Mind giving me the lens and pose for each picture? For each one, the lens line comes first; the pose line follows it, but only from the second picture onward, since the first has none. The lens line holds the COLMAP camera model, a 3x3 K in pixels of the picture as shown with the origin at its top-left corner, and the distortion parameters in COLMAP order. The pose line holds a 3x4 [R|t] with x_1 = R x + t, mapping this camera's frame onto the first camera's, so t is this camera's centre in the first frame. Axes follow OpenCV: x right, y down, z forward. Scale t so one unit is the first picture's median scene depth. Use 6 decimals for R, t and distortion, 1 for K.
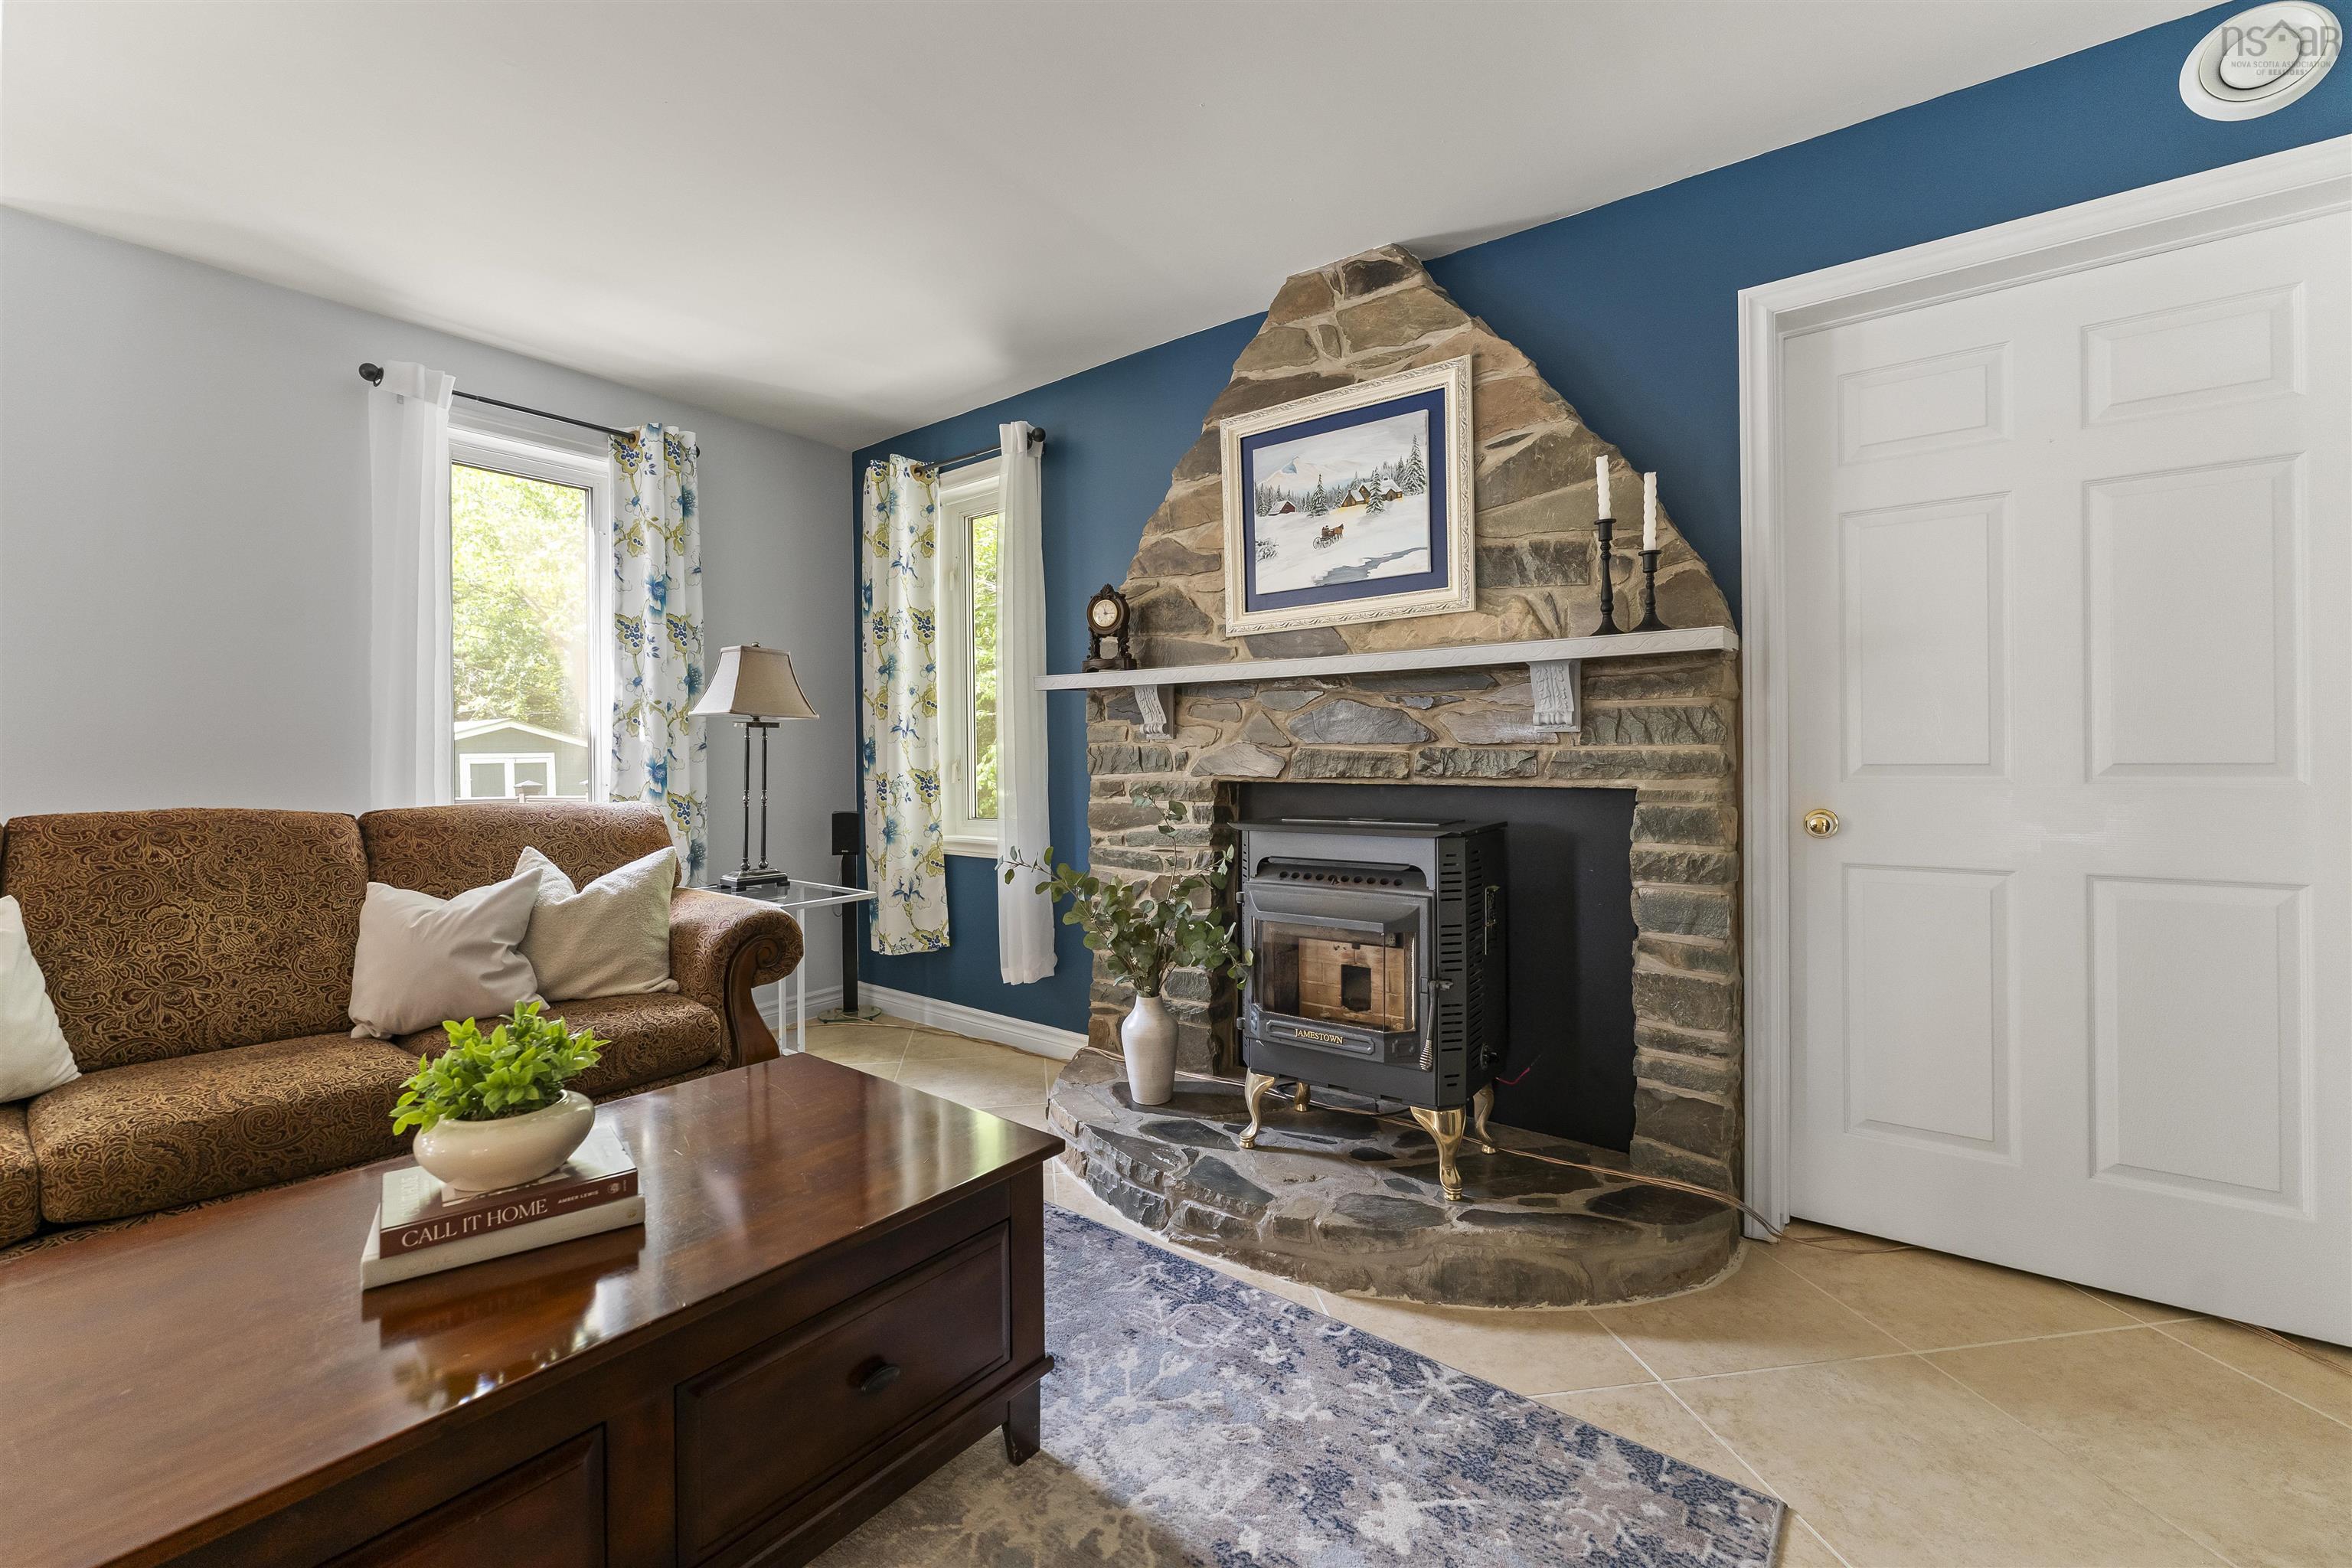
lens RADIAL K [[945.2, 0, 1182.2], [0, 945.2, 763.2], [0, 0, 1]] dist [-0.000609, 0.000114]
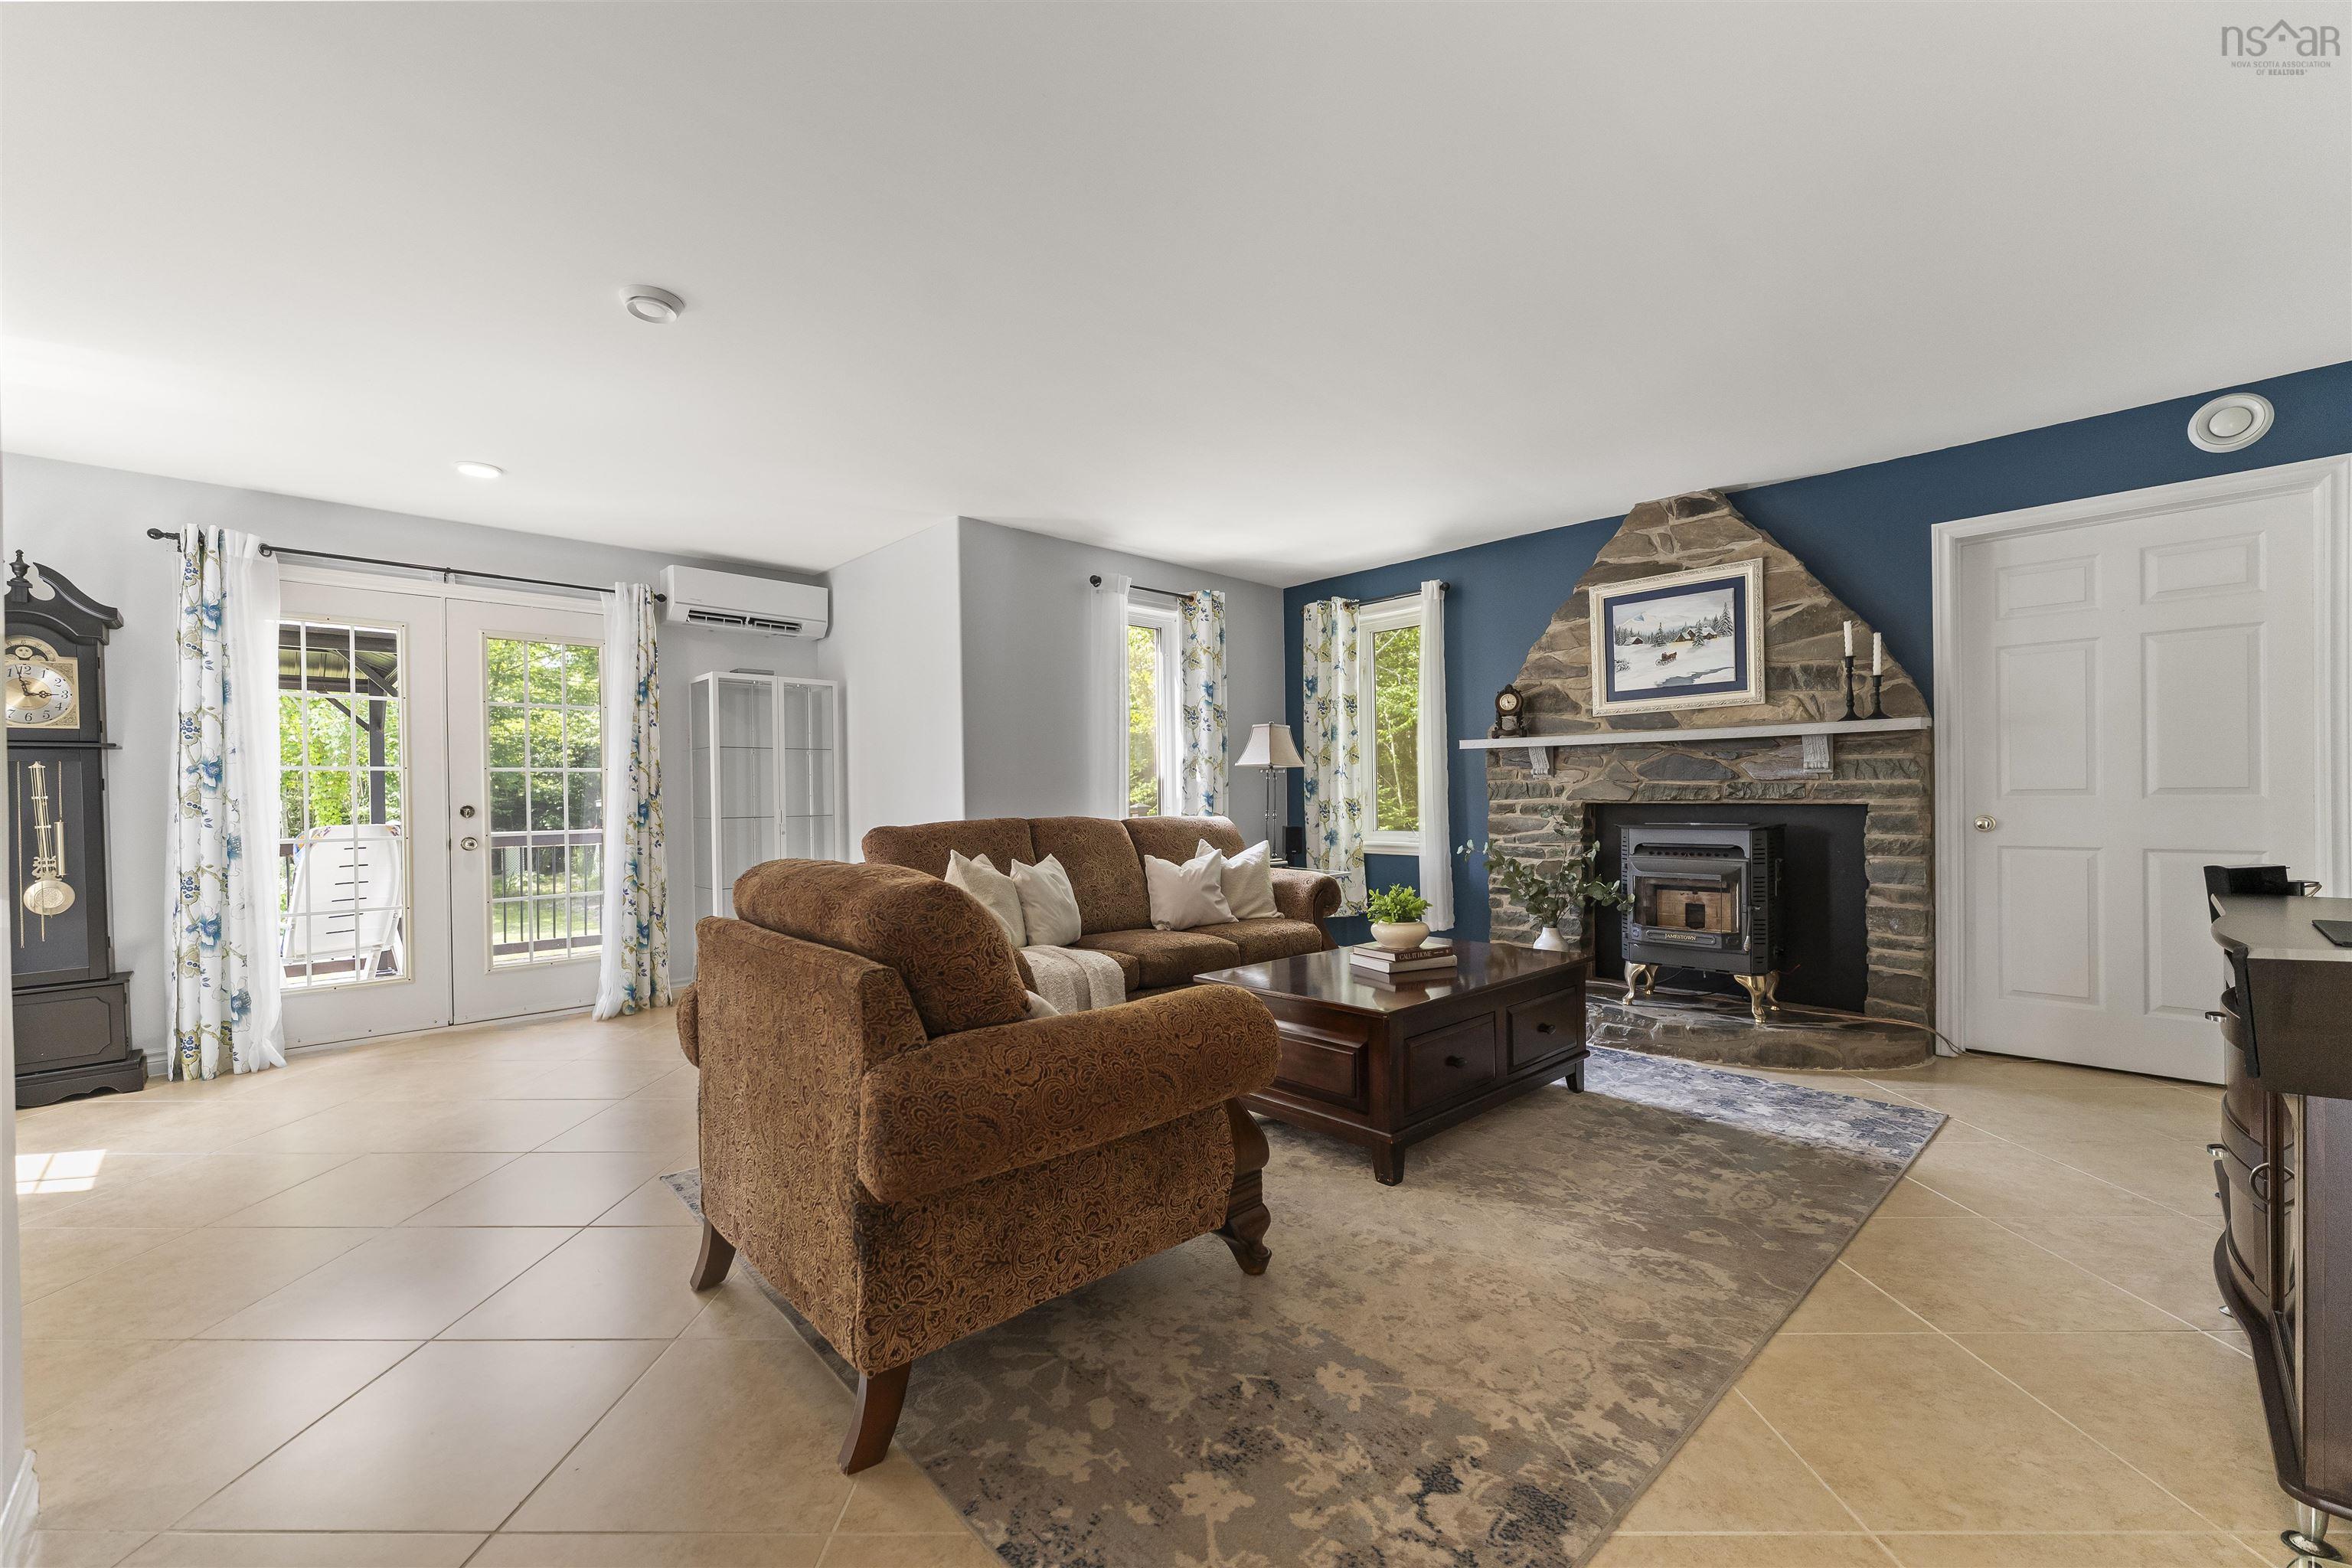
lens RADIAL K [[945.2, 0, 1171.1], [0, 945.2, 804.1], [0, 0, 1]] dist [-0.000609, 0.000114]
pose [[0.986140, -0.002948, -0.165888, -0.508595], [0.003716, 0.999984, 0.004321, 0.013906], [0.165873, -0.004878, 0.986135, -0.953762]]
